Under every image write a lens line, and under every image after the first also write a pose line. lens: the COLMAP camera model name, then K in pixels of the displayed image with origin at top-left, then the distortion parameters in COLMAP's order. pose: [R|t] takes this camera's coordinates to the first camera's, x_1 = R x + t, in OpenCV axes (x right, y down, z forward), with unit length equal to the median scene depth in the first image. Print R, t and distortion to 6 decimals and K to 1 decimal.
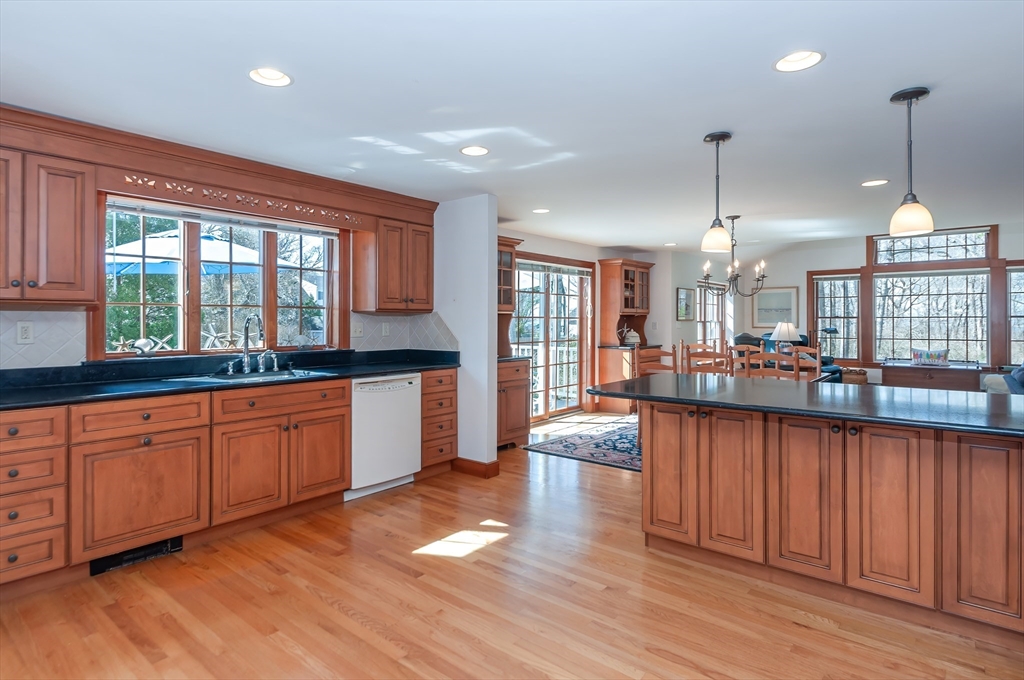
lens RADIAL K [[552.1, 0, 498.9], [0, 552.1, 321.2], [0, 0, 1]] dist [0.027346, -0.002981]
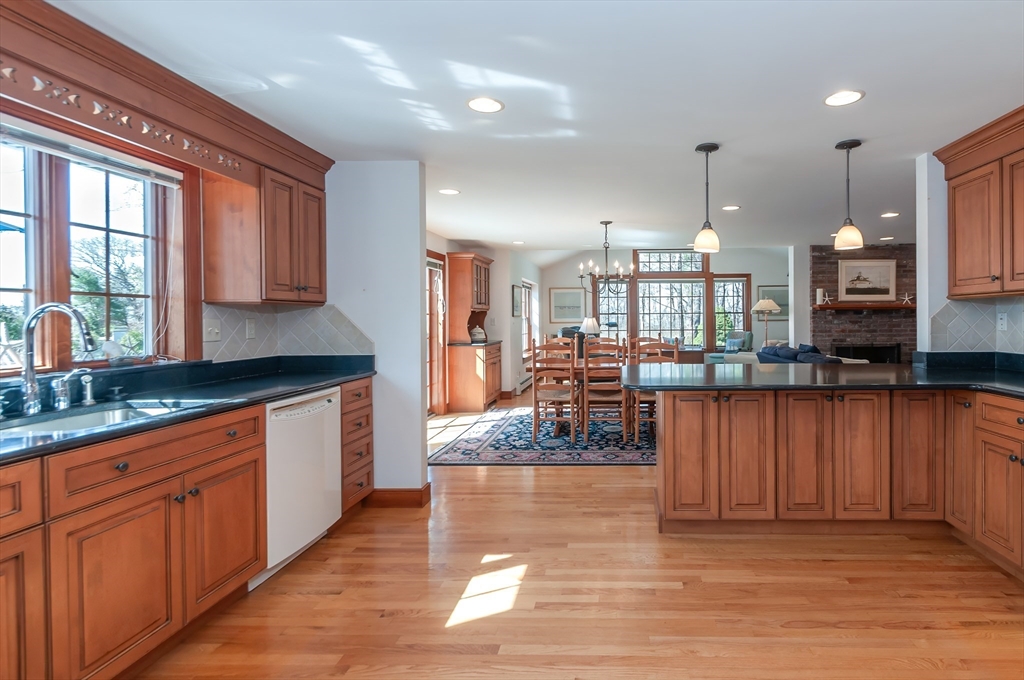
lens RADIAL K [[520.8, 0, 615.5], [0, 520.8, 325.4], [0, 0, 1]] dist [0.017666, -0.003231]
pose [[0.780461, -0.015245, 0.625019, -0.333222], [0.007569, 0.999860, 0.014936, 0.004946], [-0.625159, -0.006926, 0.780467, 0.251658]]
